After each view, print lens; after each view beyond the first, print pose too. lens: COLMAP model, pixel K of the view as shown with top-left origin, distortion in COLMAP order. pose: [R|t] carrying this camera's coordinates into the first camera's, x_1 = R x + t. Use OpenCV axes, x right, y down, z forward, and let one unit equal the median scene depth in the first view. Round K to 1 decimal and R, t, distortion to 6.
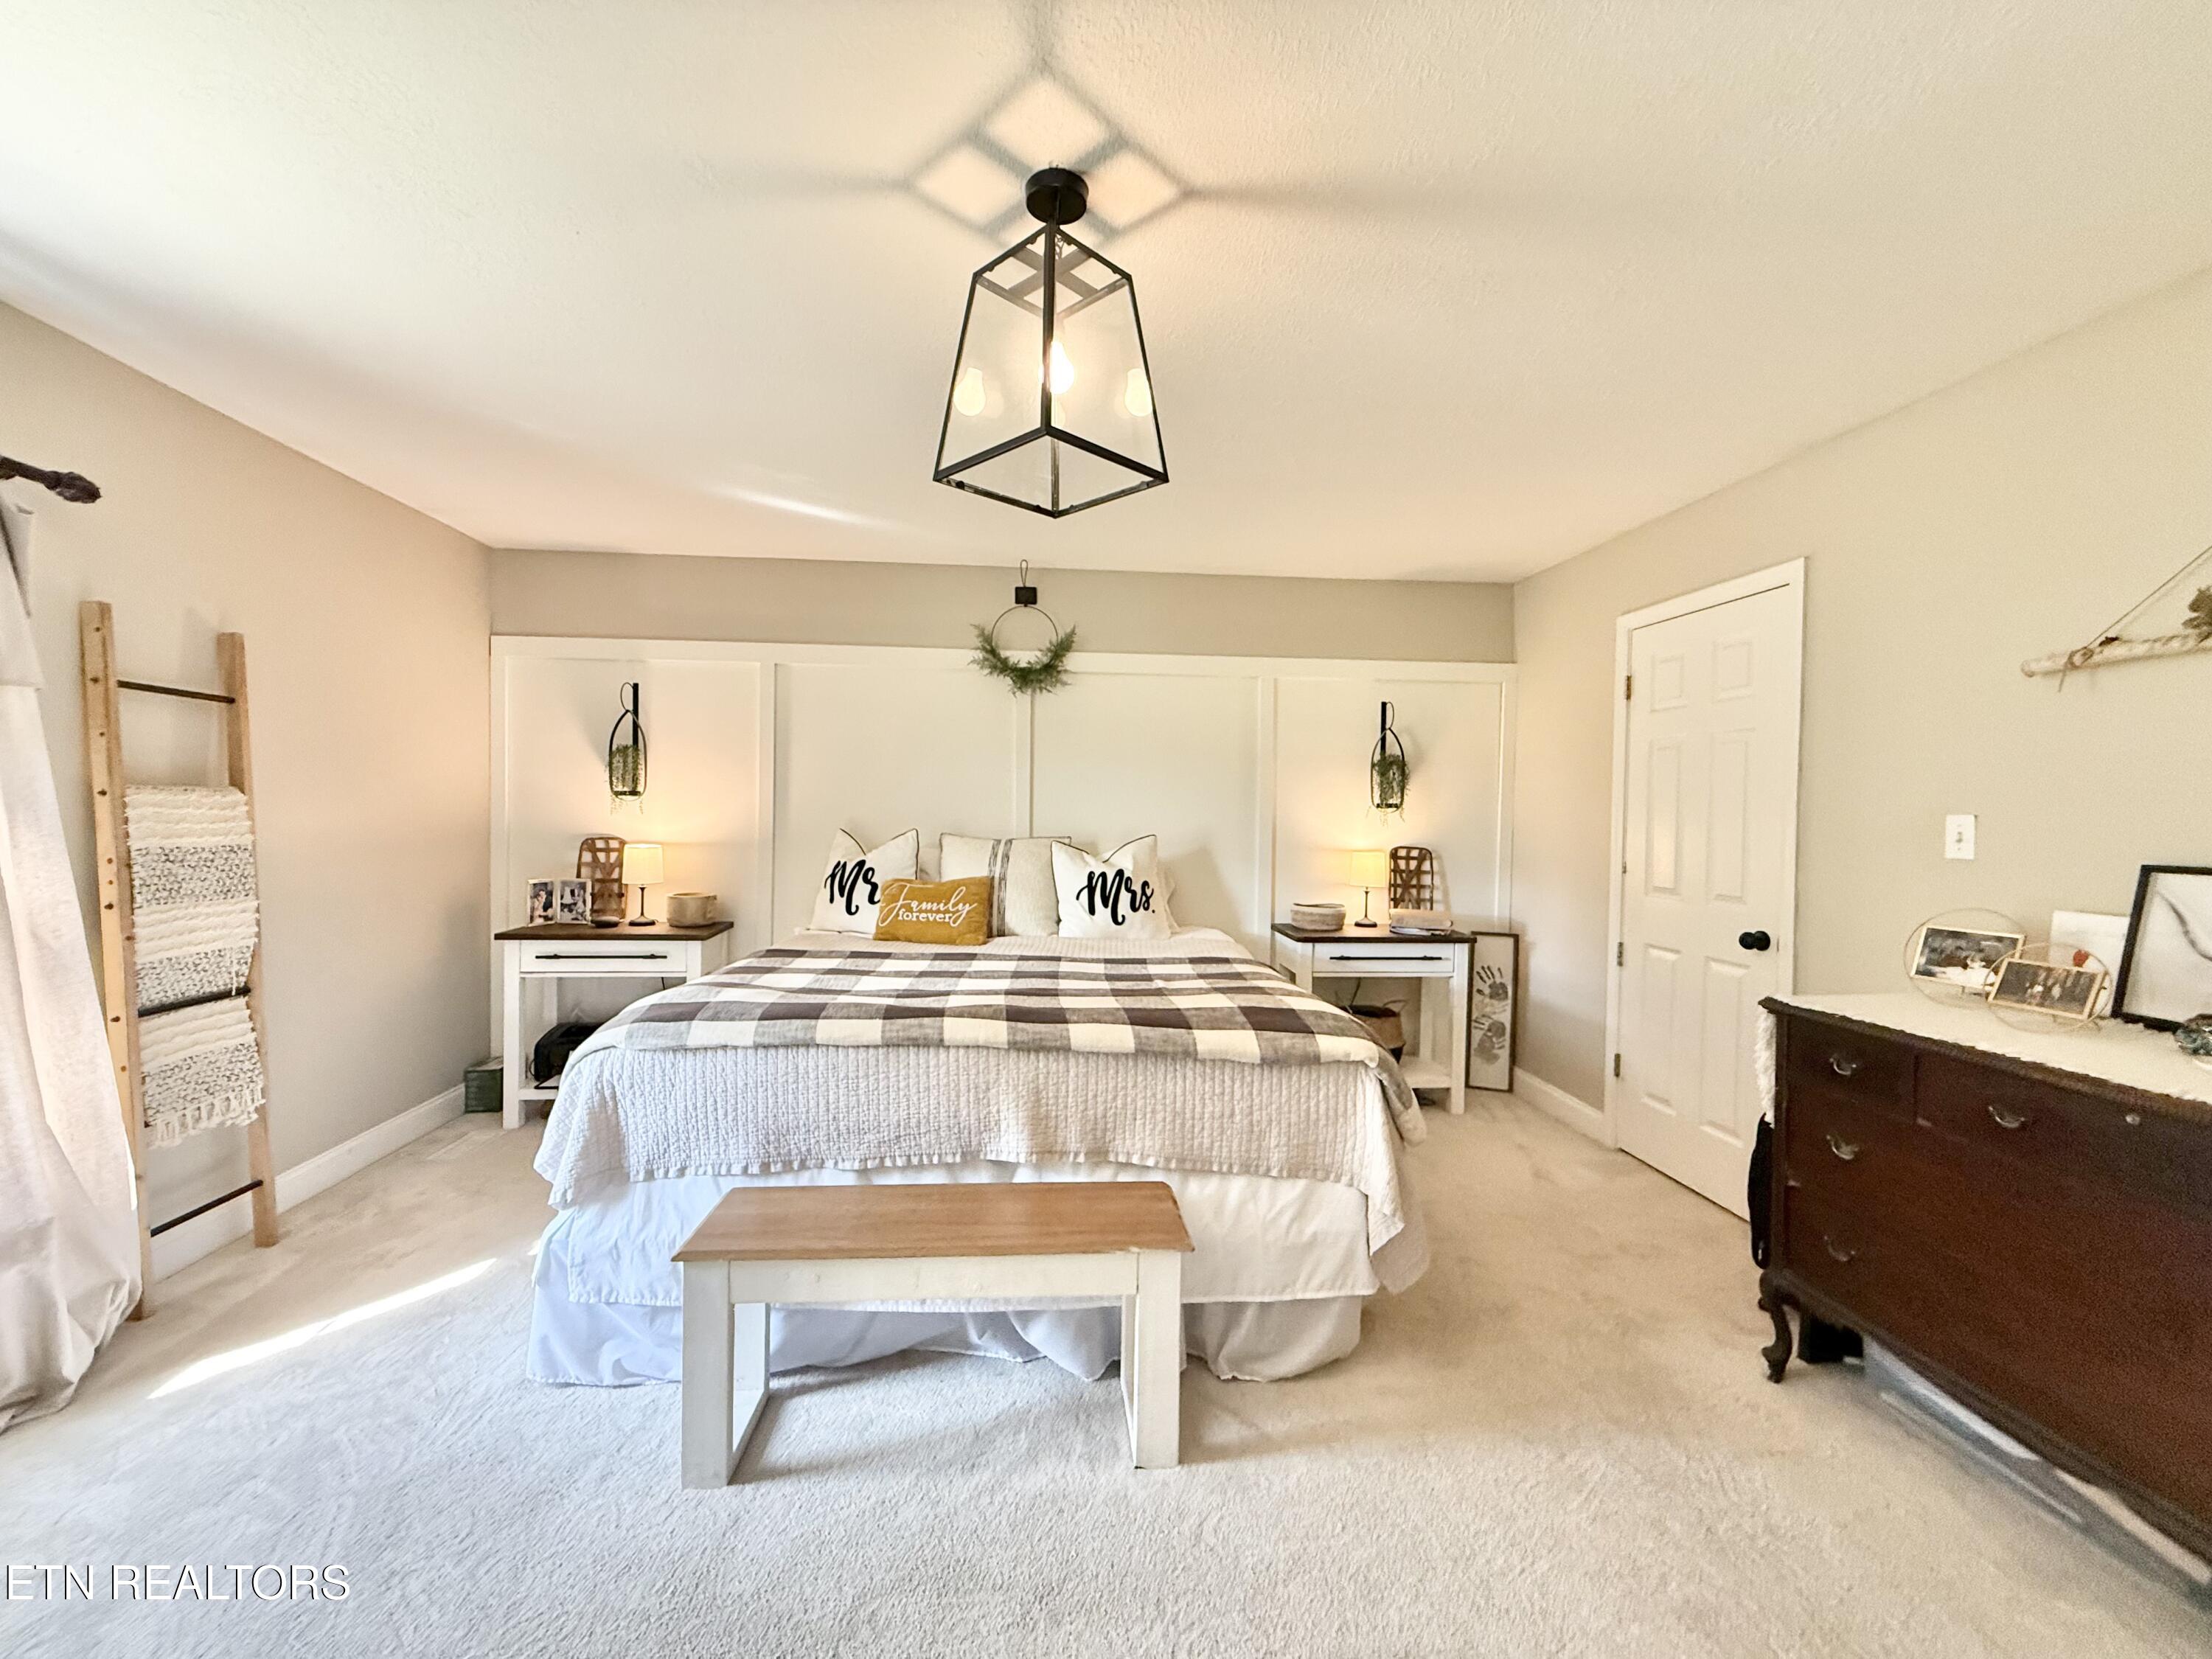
lens RADIAL K [[880.6, 0, 1098.0], [0, 880.6, 827.0], [0, 0, 1]] dist [0.000305, 0.000355]
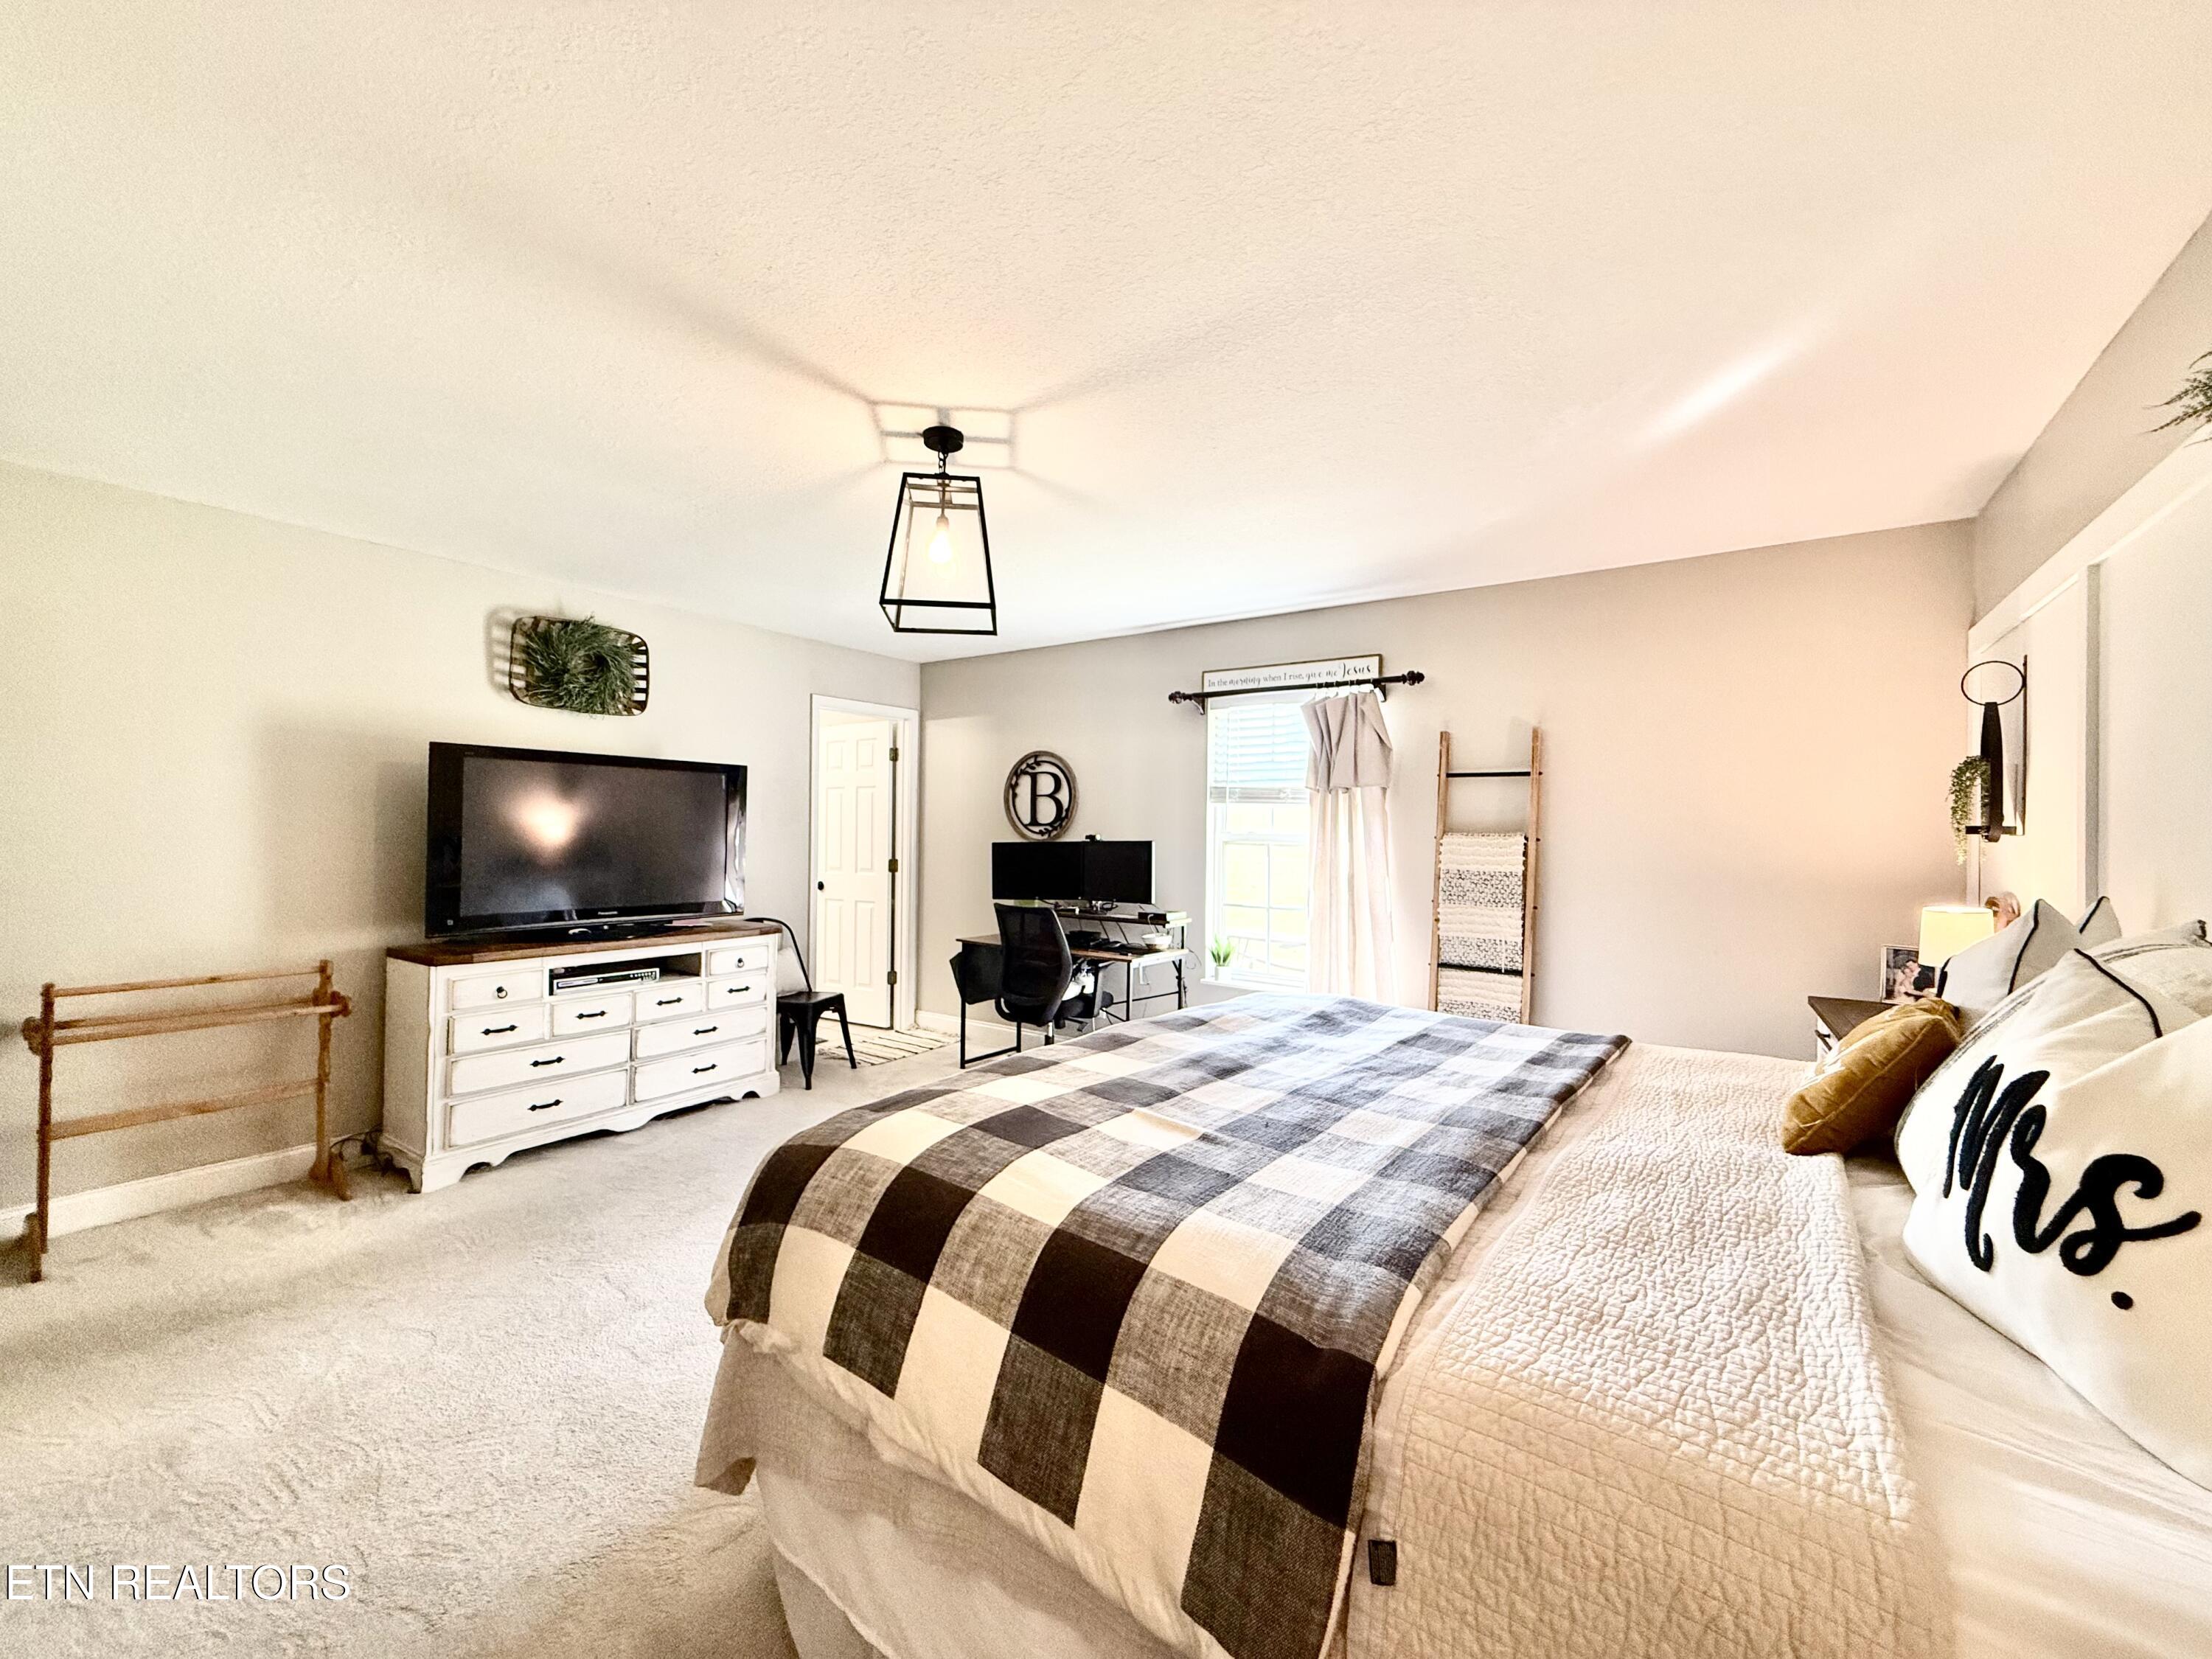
lens RADIAL K [[880.6, 0, 1098.0], [0, 880.6, 827.0], [0, 0, 1]] dist [0.000305, 0.000355]
pose [[-0.642852, -0.028346, -0.765466, 0.426803], [-0.034139, 0.999382, -0.008338, -0.013502], [0.765229, 0.020772, -0.643423, 1.000437]]
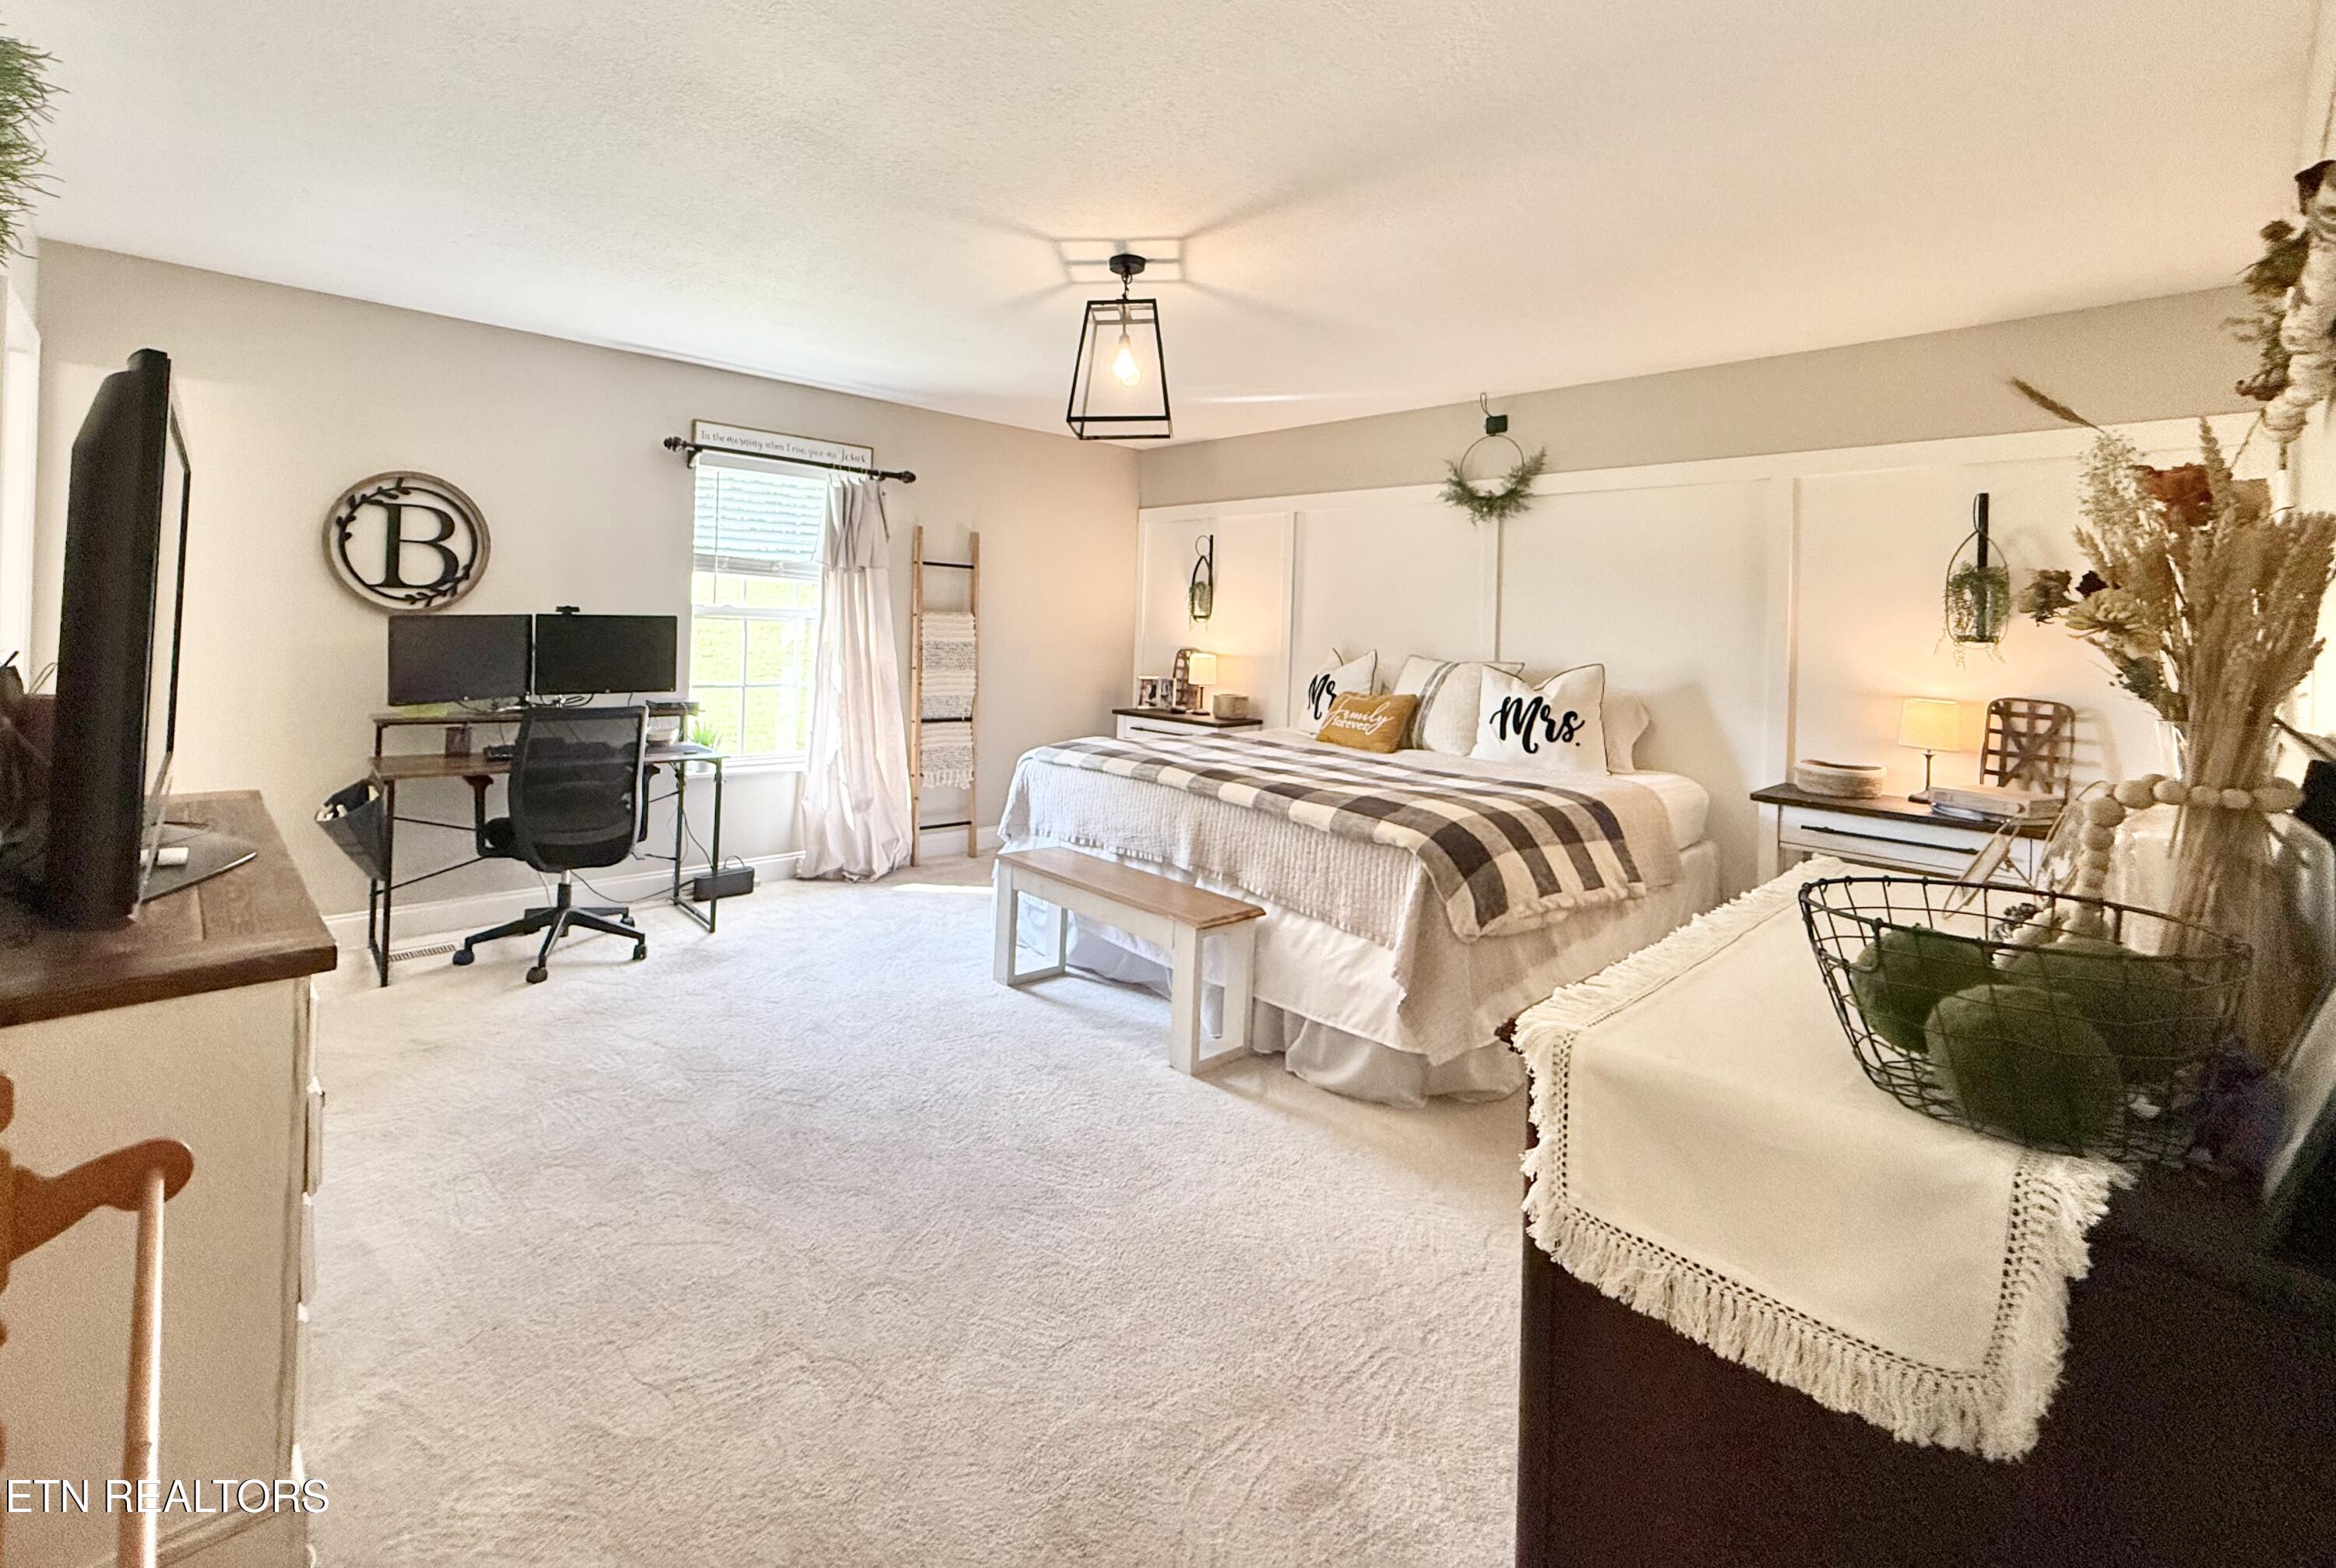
lens RADIAL K [[1023.8, 0, 1054.7], [0, 1023.8, 596.2], [0, 0, 1]] dist [-0.000097, 0.000039]
pose [[0.584643, -0.012256, -0.811198, 0.664483], [-0.037158, 0.998432, -0.041865, 0.004342], [0.810439, 0.054618, 0.583271, -0.107623]]
